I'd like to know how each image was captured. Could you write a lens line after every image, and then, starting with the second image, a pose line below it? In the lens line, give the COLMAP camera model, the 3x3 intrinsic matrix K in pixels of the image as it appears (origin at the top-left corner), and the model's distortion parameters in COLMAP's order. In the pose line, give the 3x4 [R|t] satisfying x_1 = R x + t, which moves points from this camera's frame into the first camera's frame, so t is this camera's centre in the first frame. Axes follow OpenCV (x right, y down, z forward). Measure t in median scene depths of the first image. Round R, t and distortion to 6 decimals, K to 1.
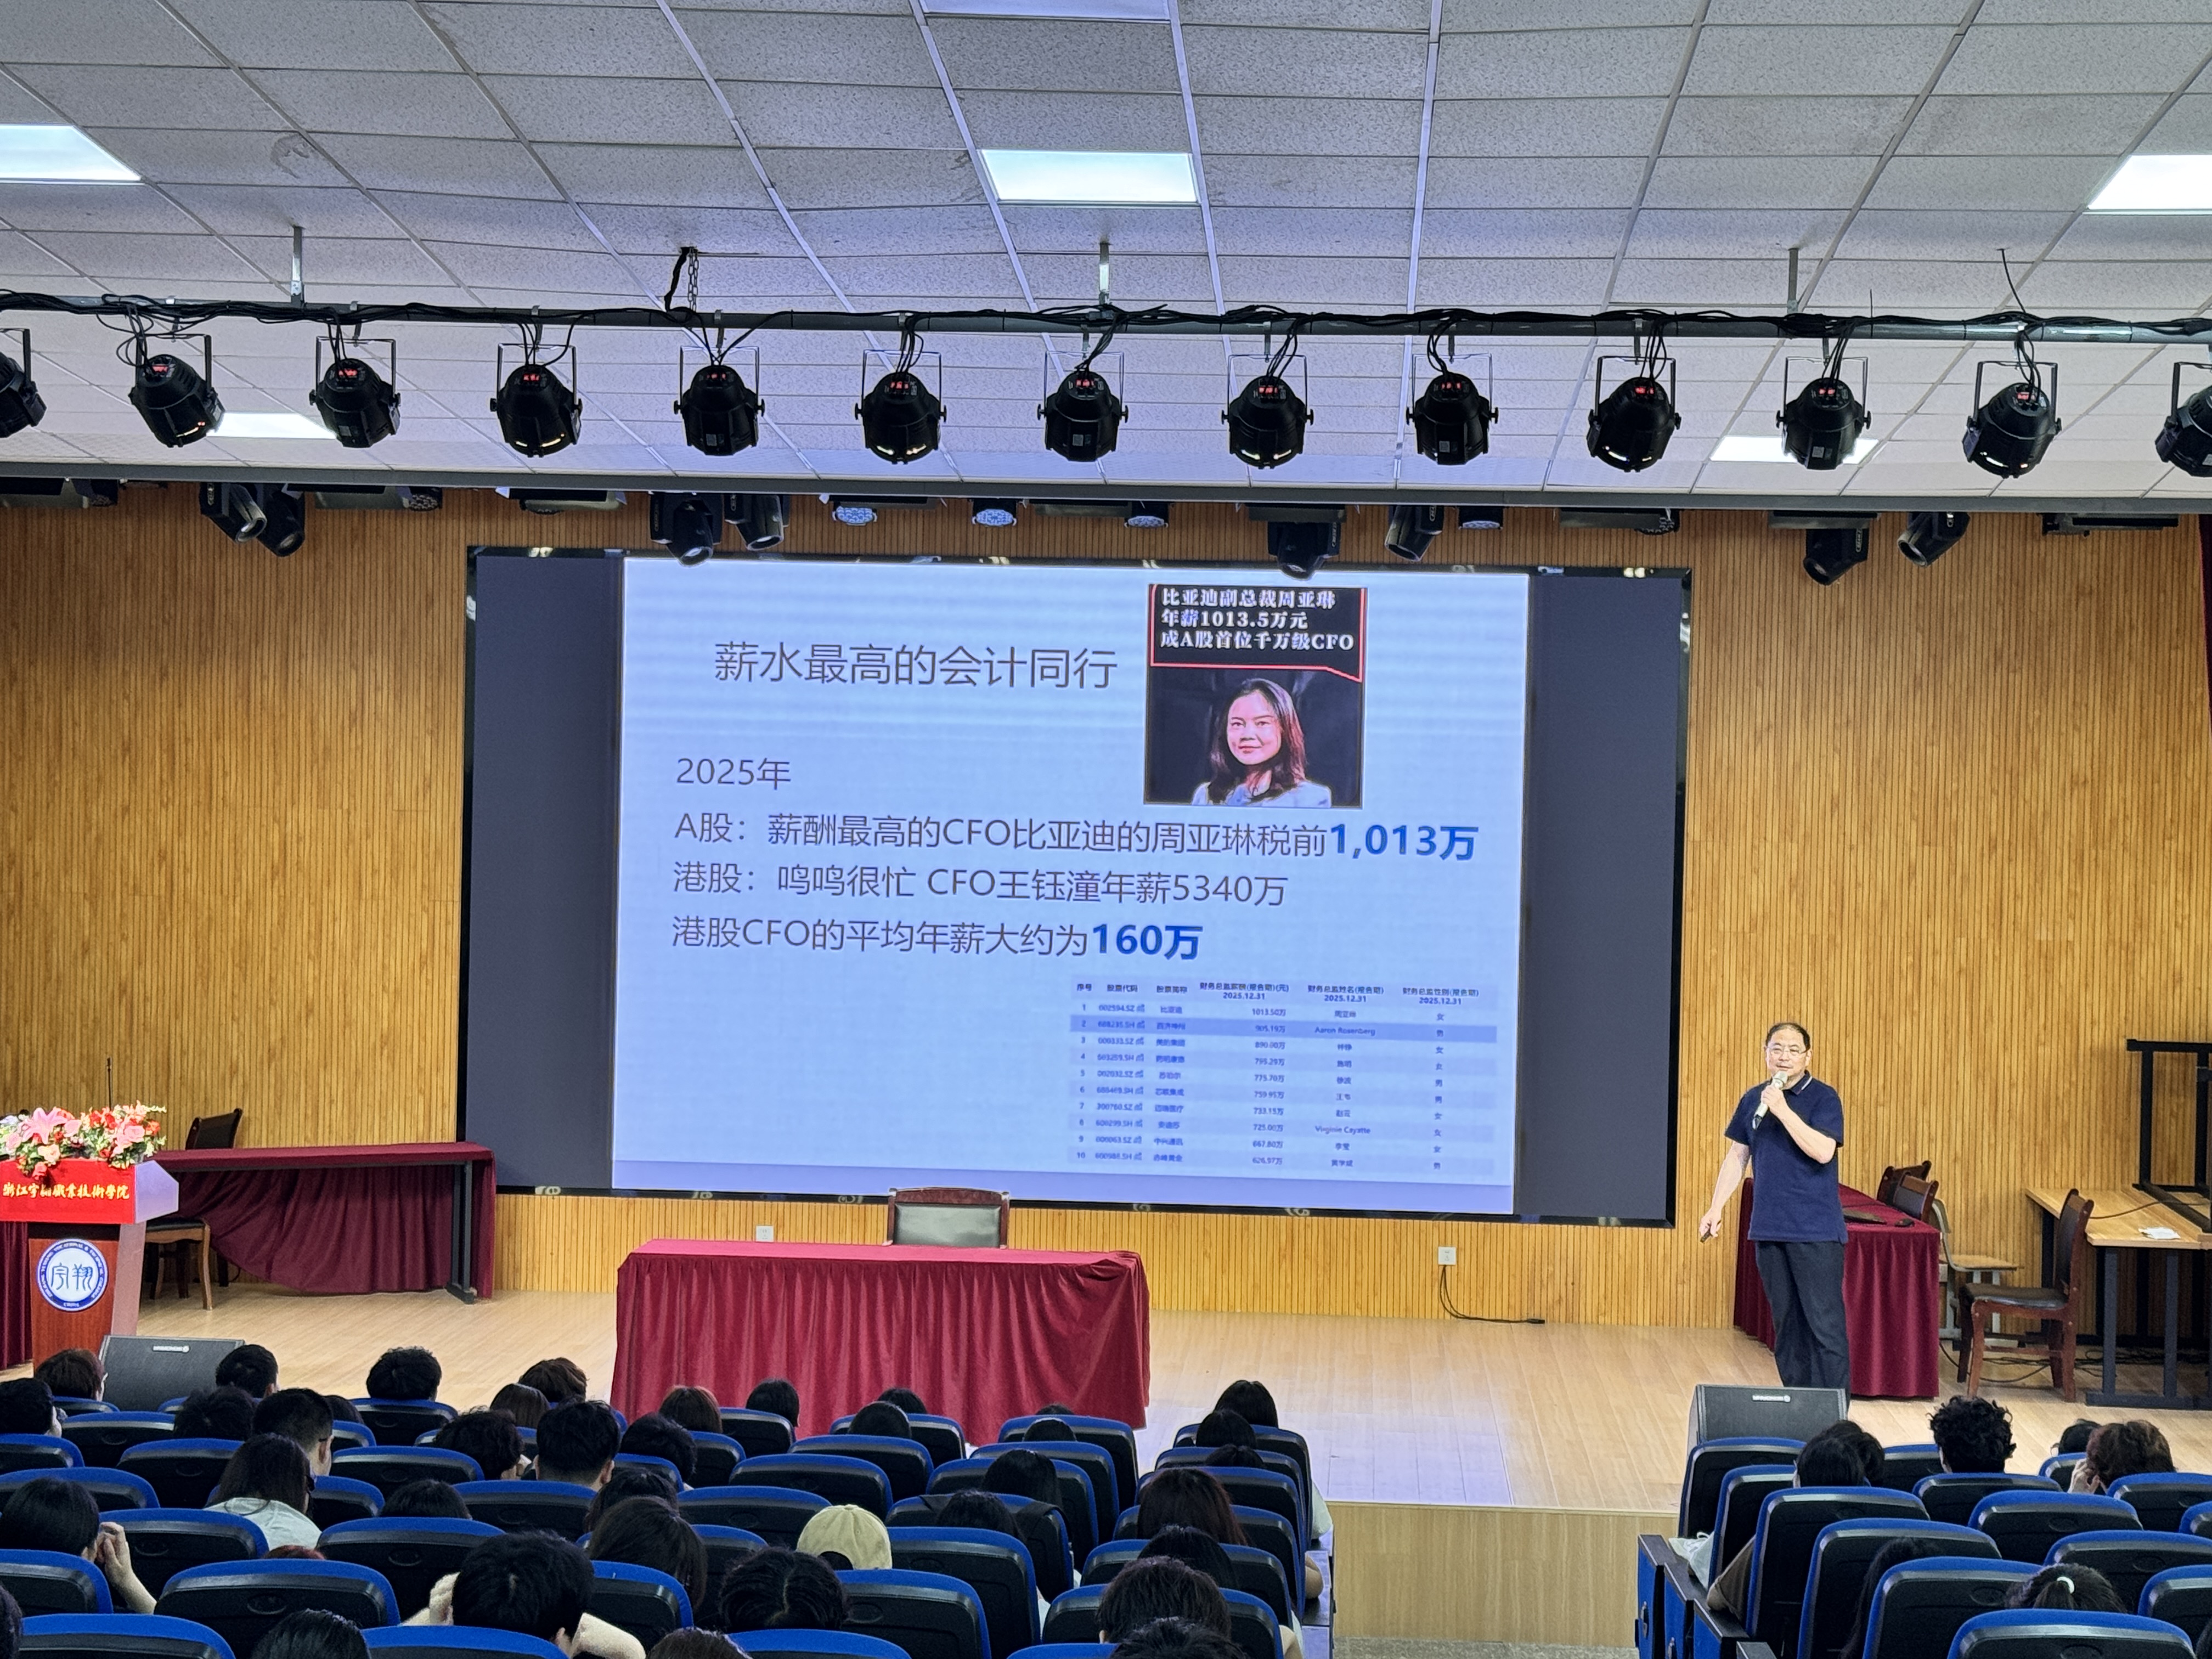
lens RADIAL K [[3430.9, 0, 1102.9], [0, 3430.9, 839.2], [0, 0, 1]] dist [0.155831, -0.093789]
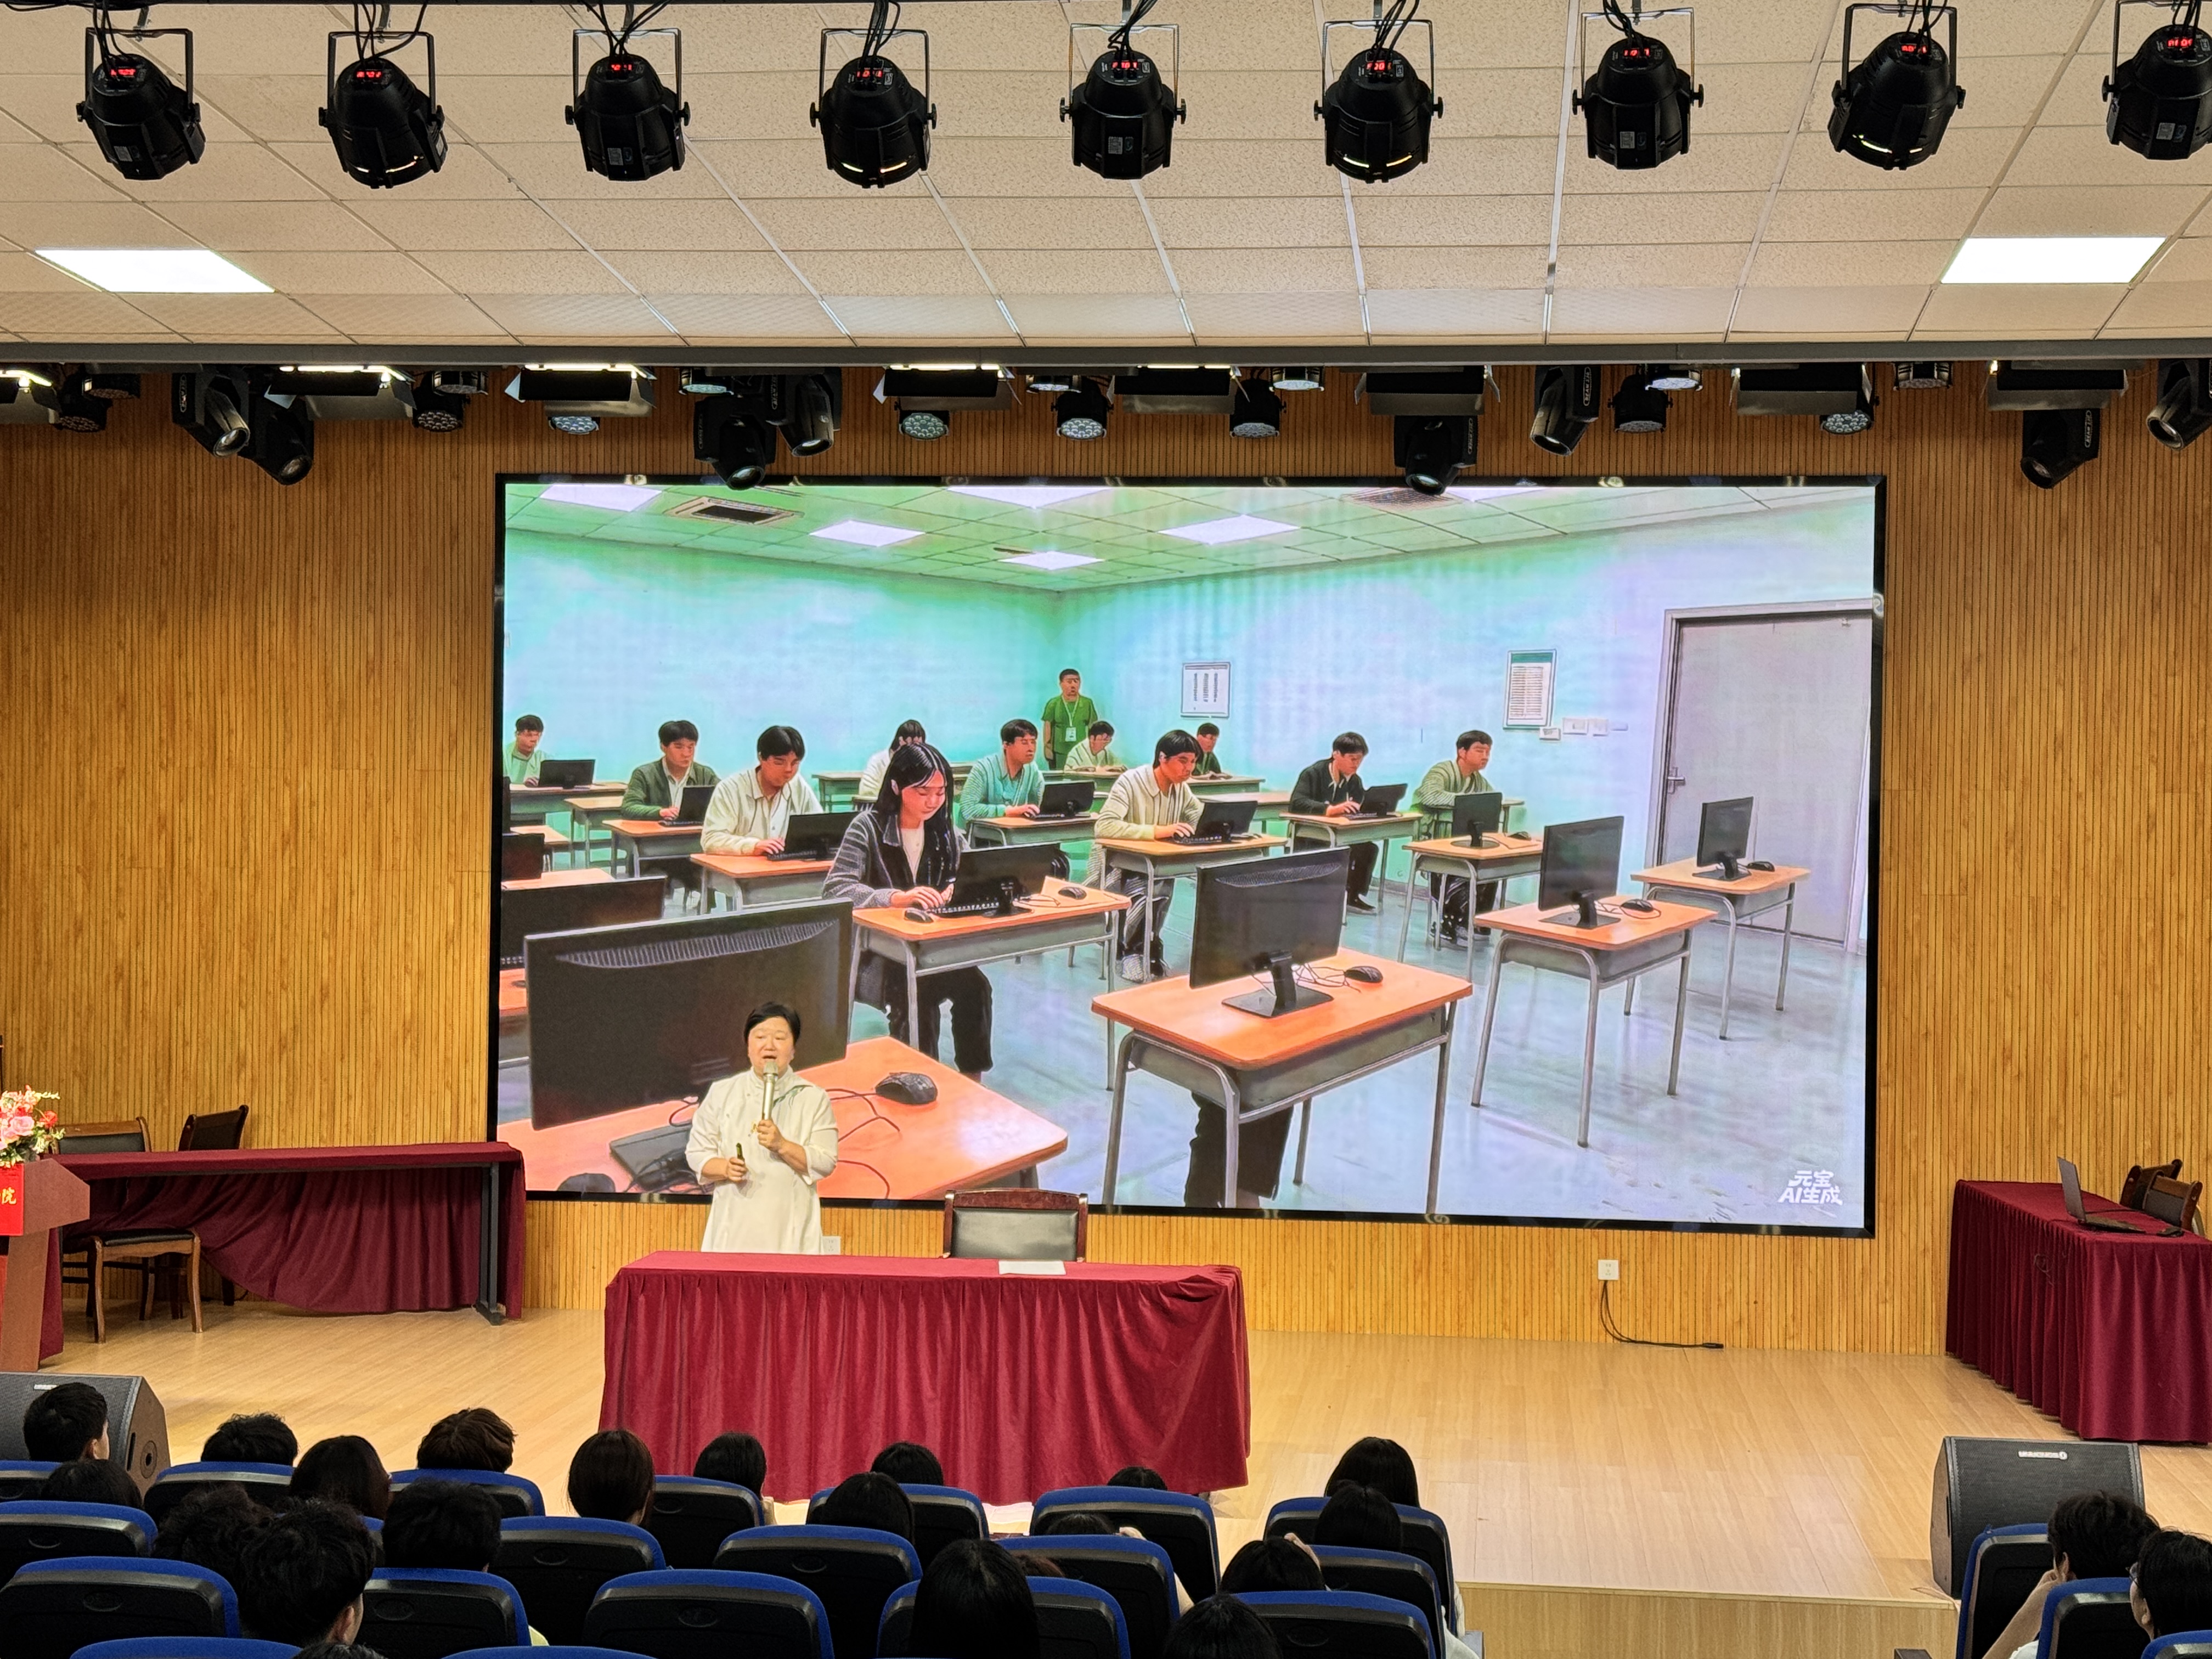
lens RADIAL K [[3148.7, 0, 1106.0], [0, 3148.7, 829.5], [0, 0, 1]] dist [0.140556, -0.034745]
pose [[0.998817, -0.007814, -0.047993, 0.013358], [0.007014, 0.999834, -0.016818, 0.024050], [0.048117, 0.016462, 0.998706, 0.207853]]
